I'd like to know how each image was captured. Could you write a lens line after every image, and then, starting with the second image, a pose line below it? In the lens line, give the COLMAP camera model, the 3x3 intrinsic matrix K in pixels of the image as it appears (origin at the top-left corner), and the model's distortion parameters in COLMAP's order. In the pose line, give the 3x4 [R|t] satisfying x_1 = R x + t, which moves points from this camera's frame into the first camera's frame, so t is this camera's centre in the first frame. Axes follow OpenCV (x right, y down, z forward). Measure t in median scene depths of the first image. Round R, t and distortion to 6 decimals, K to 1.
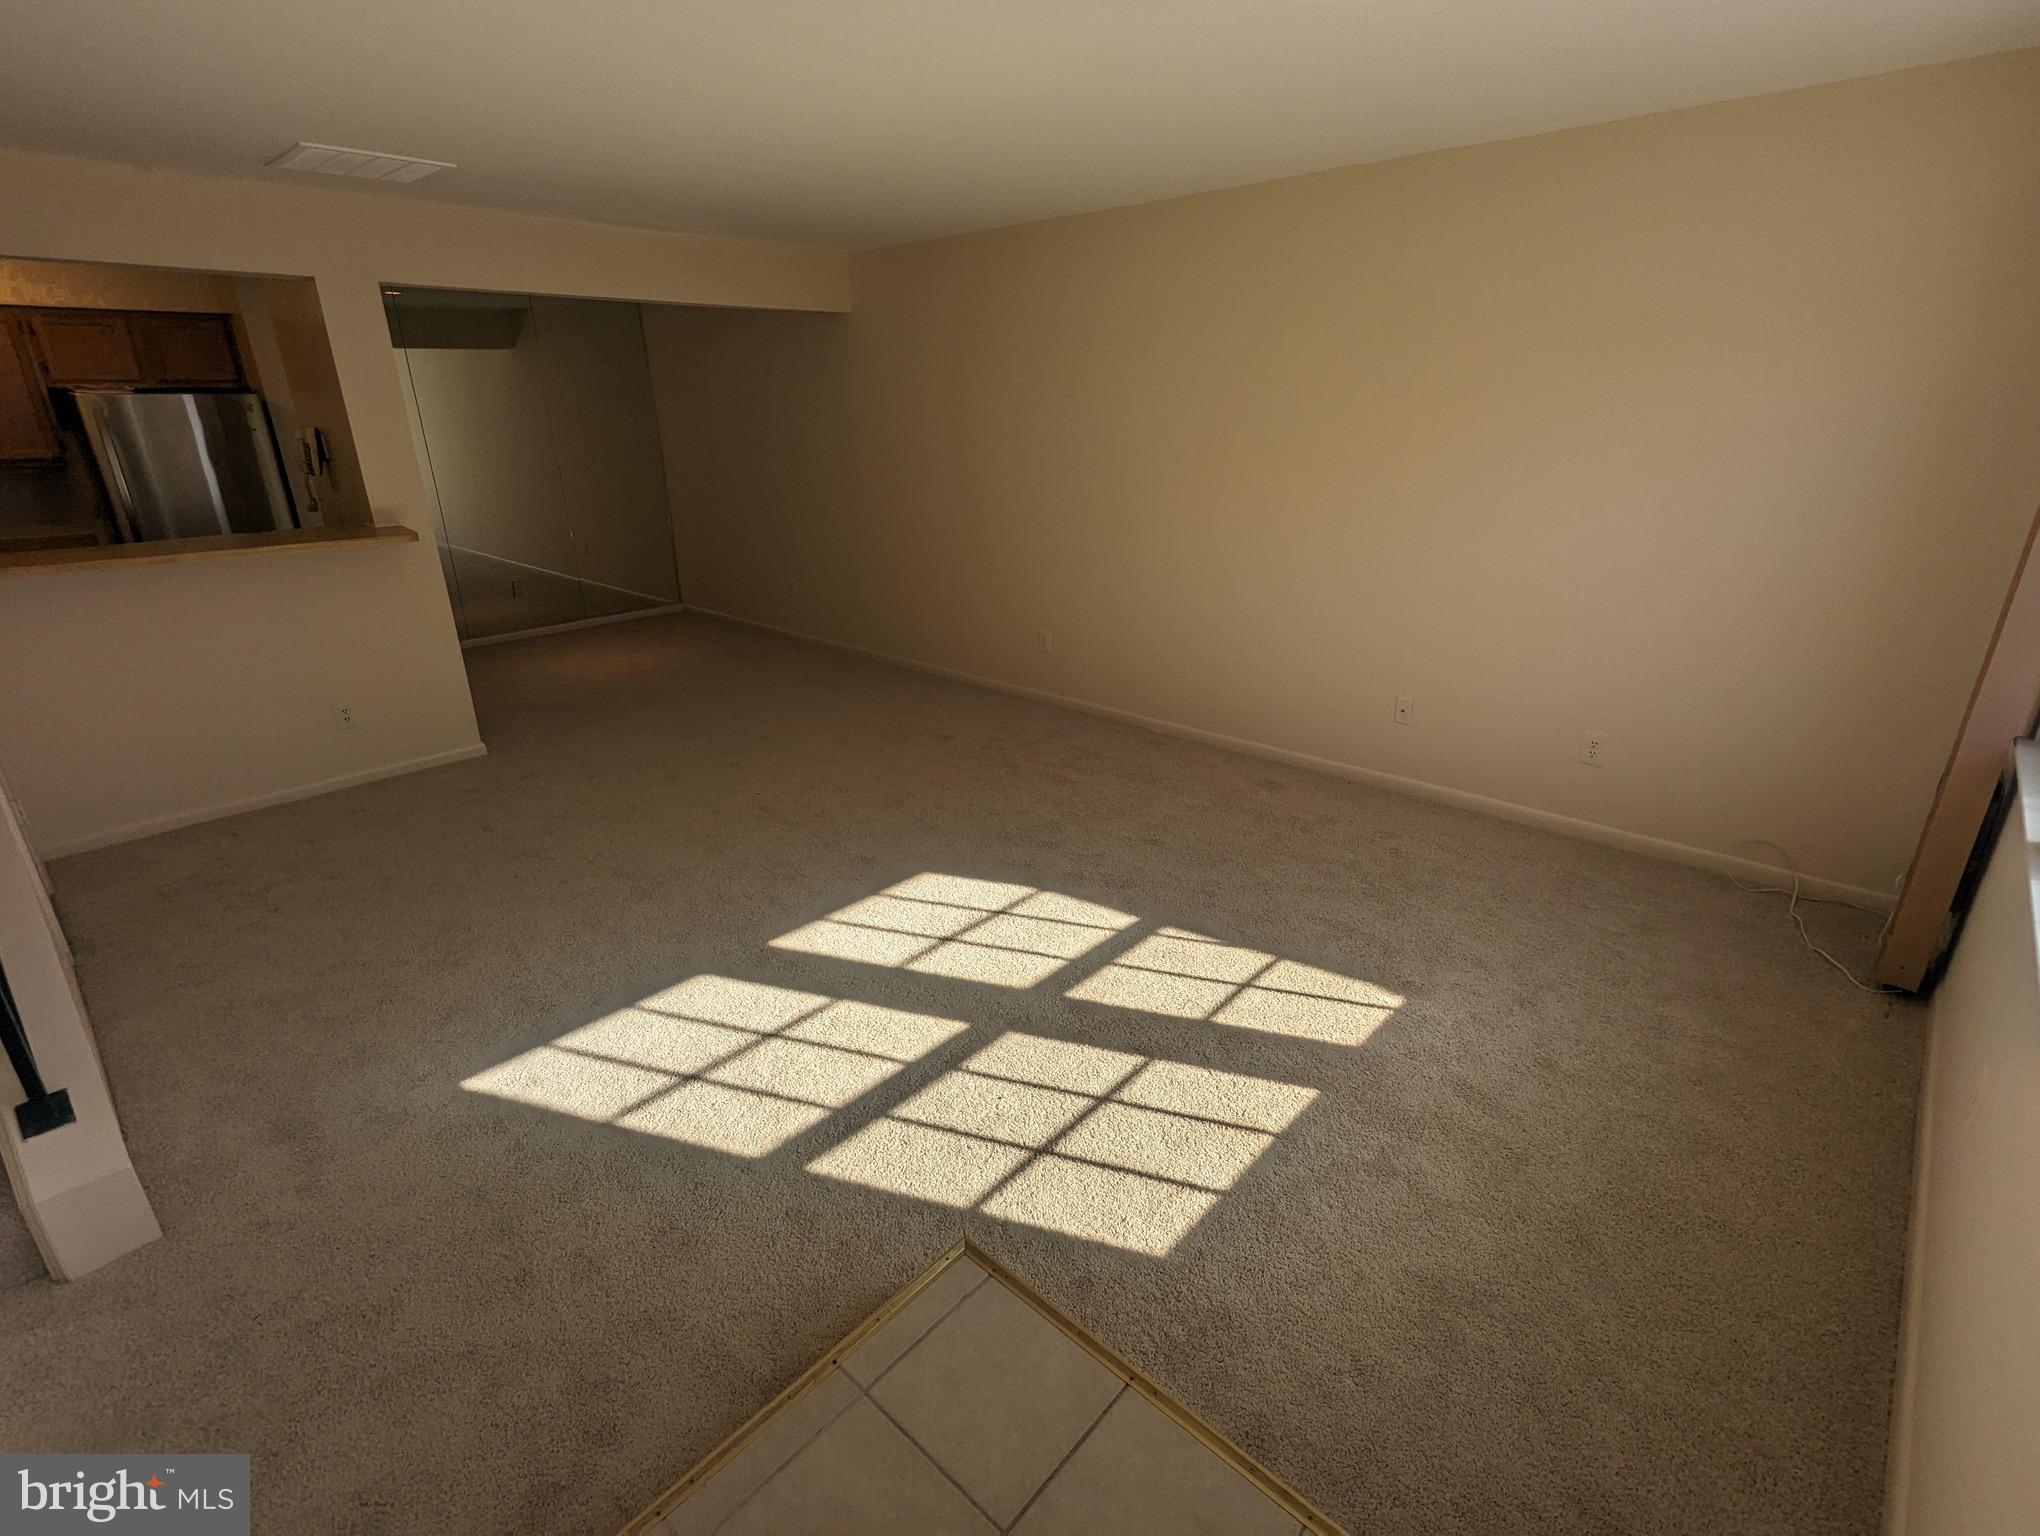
lens RADIAL K [[970.0, 0, 1016.7], [0, 970.0, 757.4], [0, 0, 1]] dist [-0.000489, 0.000701]
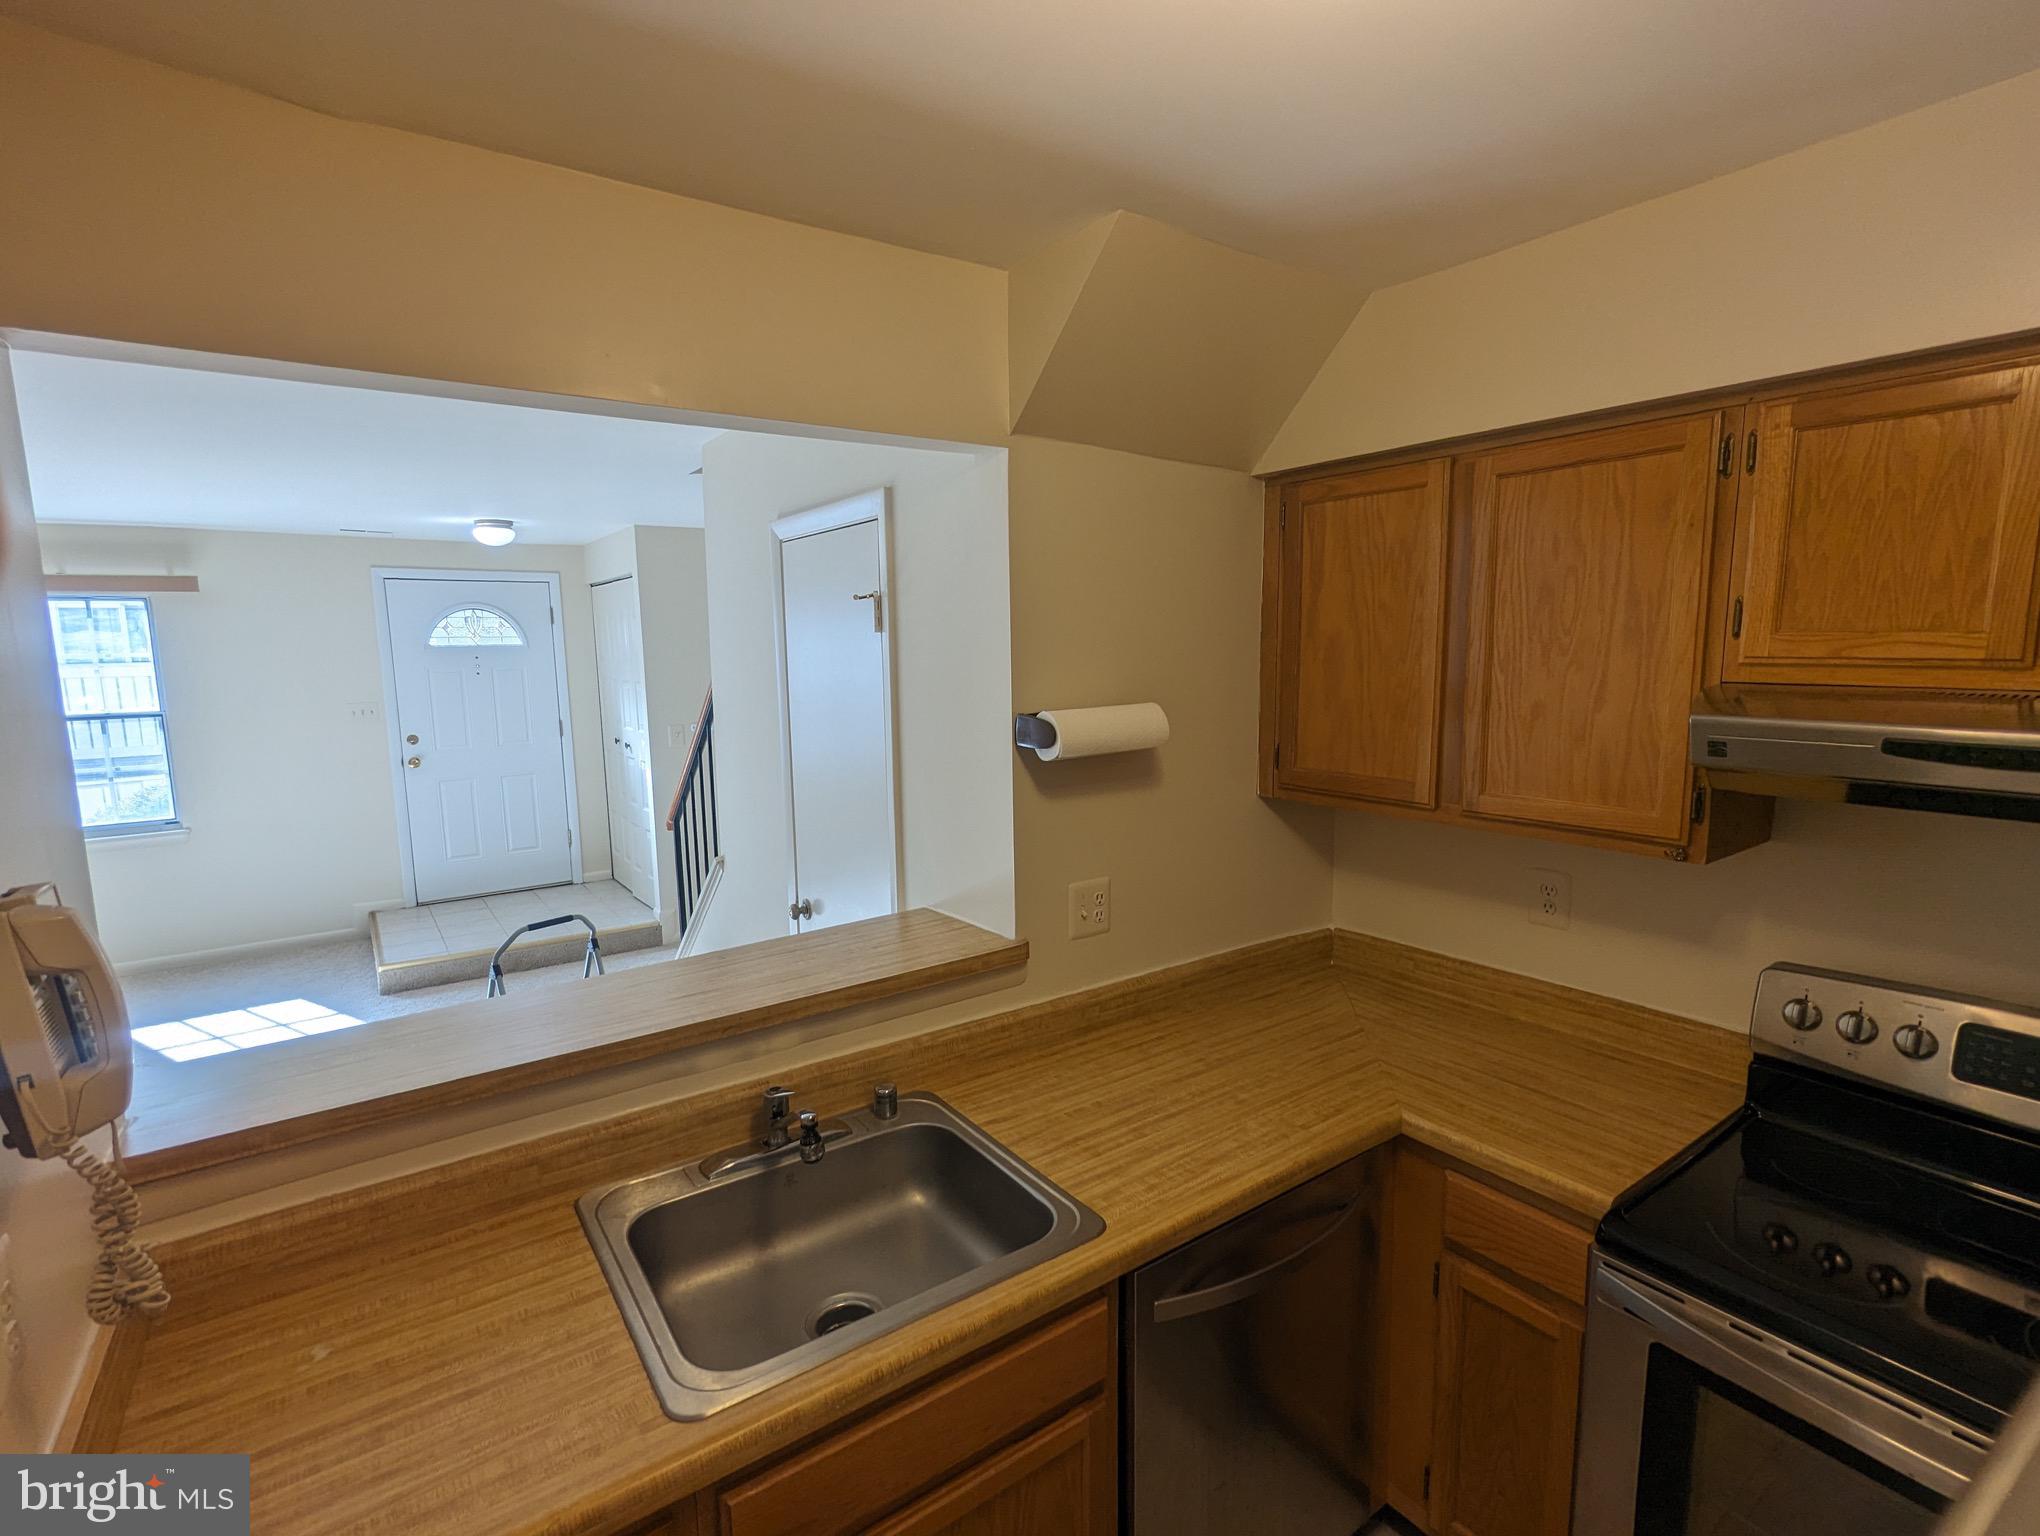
lens RADIAL K [[970.0, 0, 1025.4], [0, 970.0, 773.2], [0, 0, 1]] dist [-0.000489, 0.000701]
pose [[-0.980445, 0.002033, 0.196782, -1.496688], [0.093590, 0.884444, 0.457165, -0.670466], [-0.173113, 0.466642, -0.867339, 1.752901]]
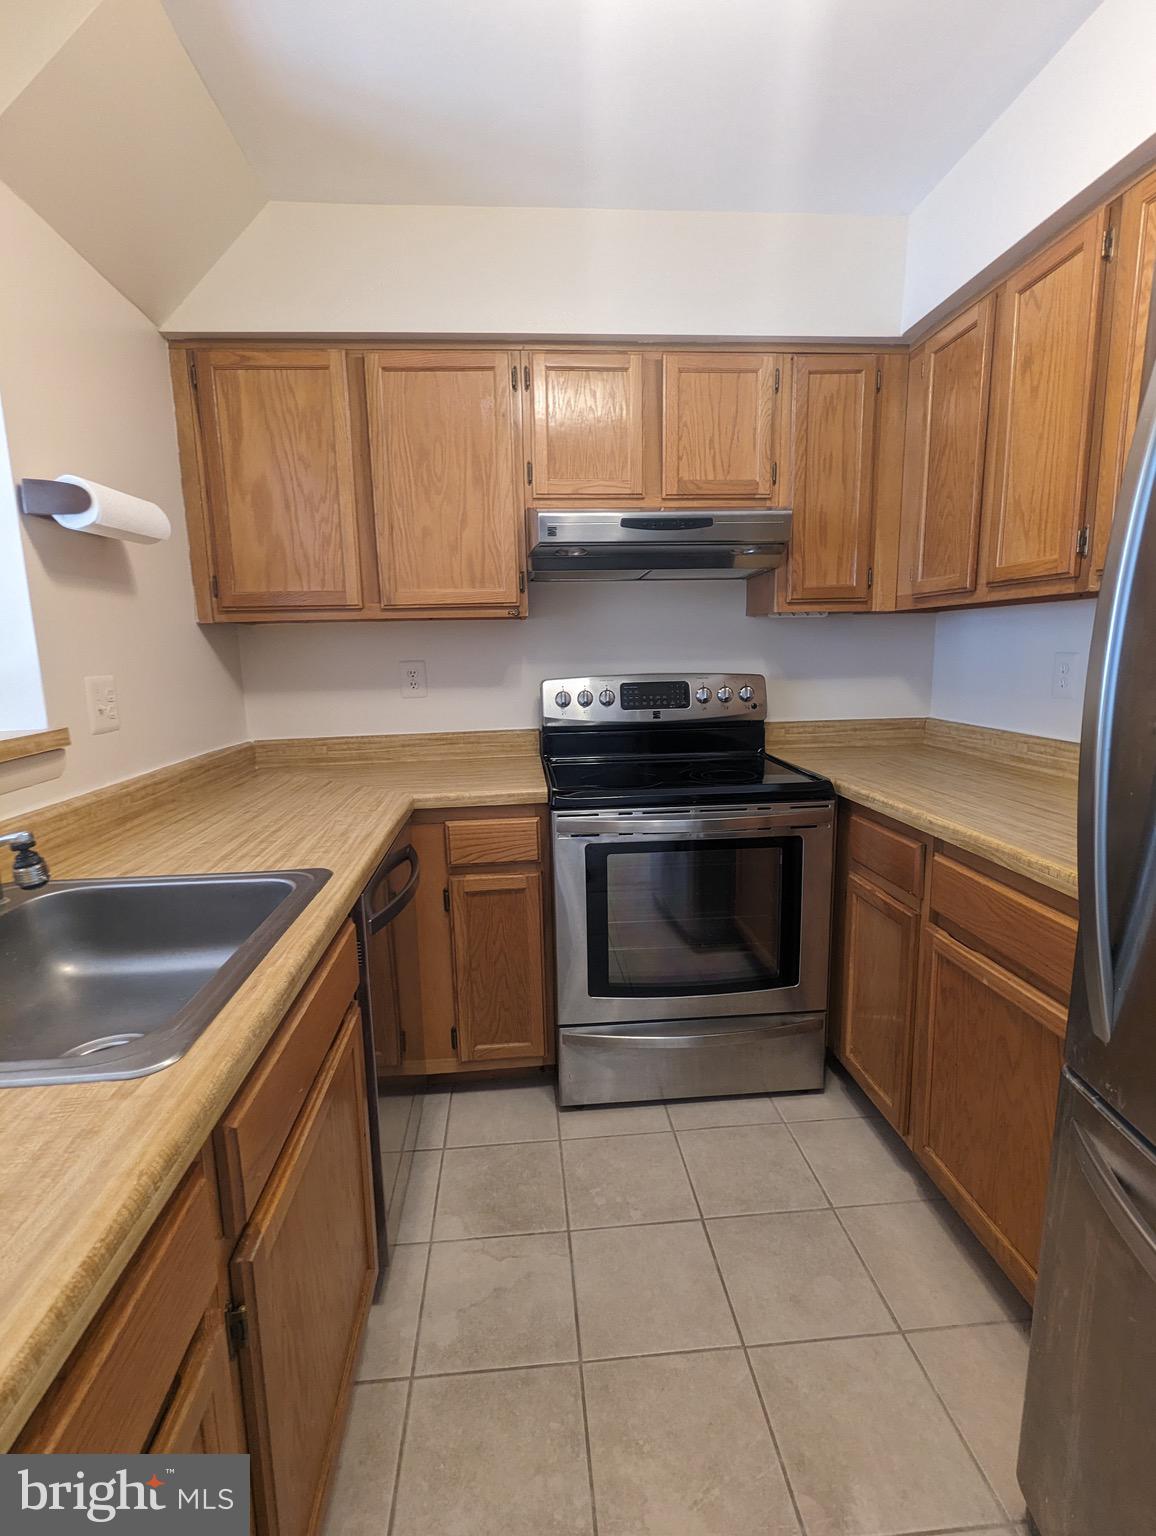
lens RADIAL K [[730.3, 0, 573.6], [0, 730.3, 766.5], [0, 0, 1]] dist [-0.000489, 0.000701]
pose [[-0.674273, 0.154647, -0.722108, -1.227476], [-0.220938, 0.890796, 0.397076, -0.500336], [0.704658, 0.427279, -0.566472, 1.753273]]
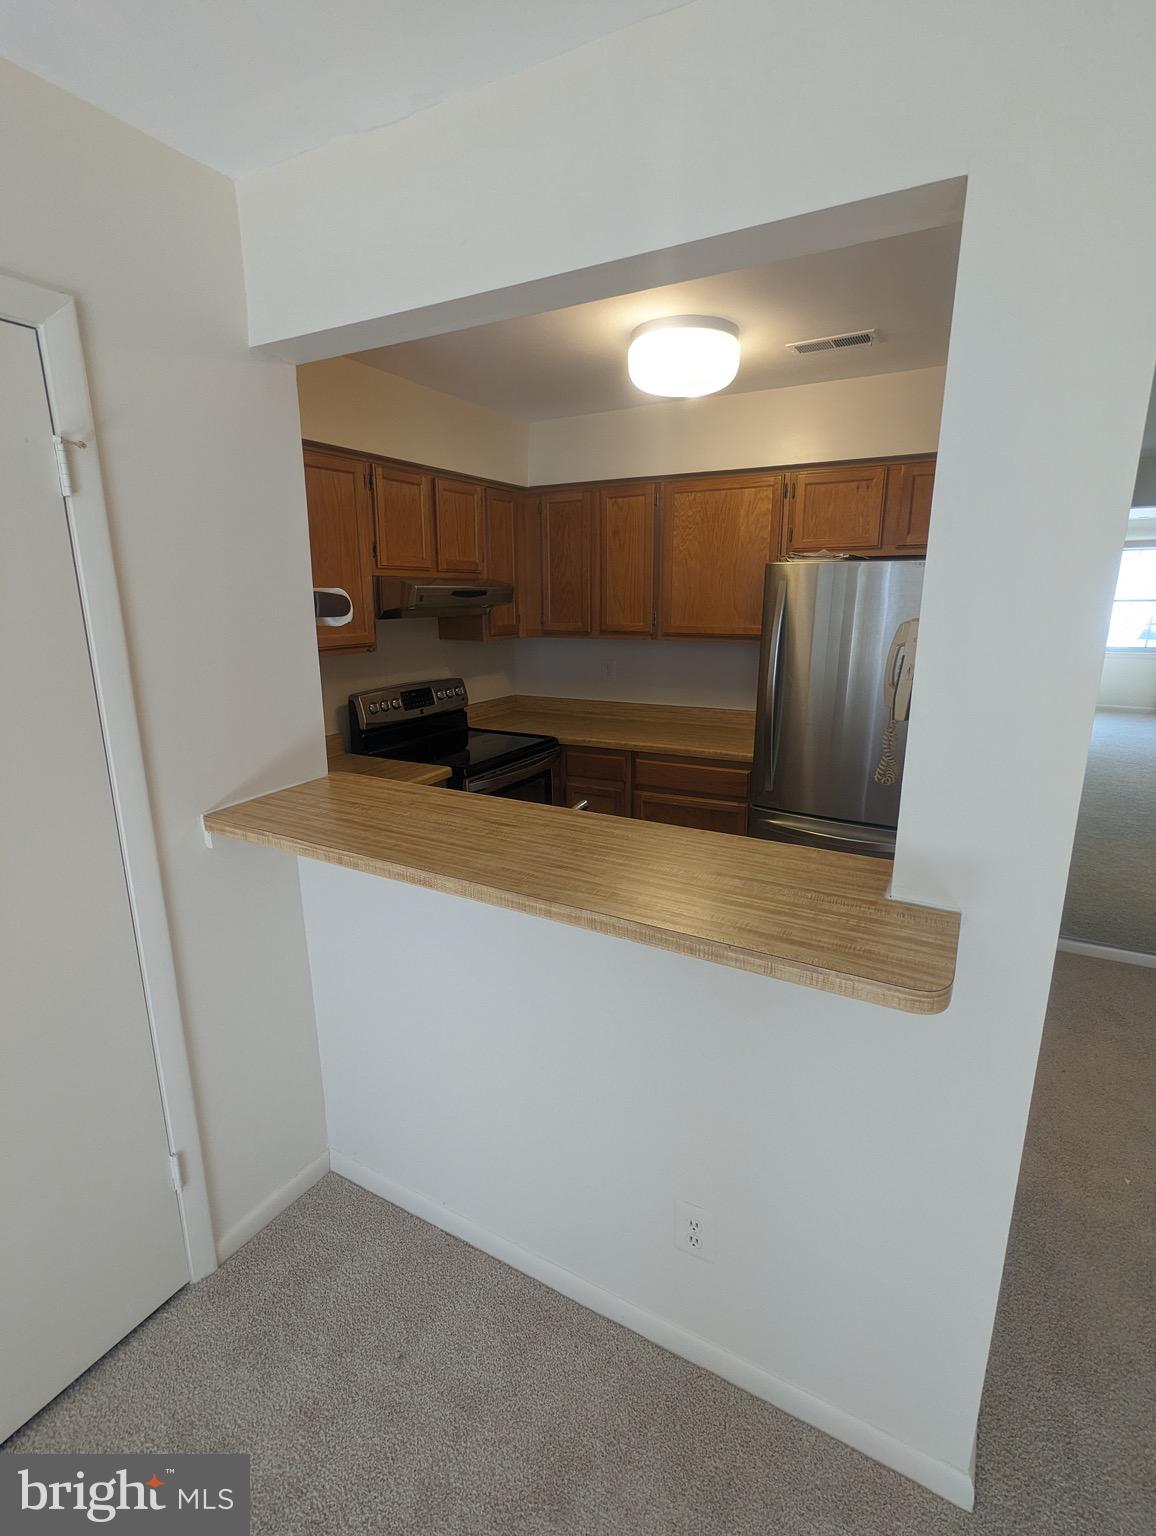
lens RADIAL K [[730.3, 0, 572.6], [0, 730.3, 769.2], [0, 0, 1]] dist [-0.000489, 0.000701]
pose [[0.236426, 0.245214, -0.940198, -0.663223], [-0.331731, 0.929861, 0.159100, -0.429627], [0.913267, 0.274278, 0.301188, 1.201428]]
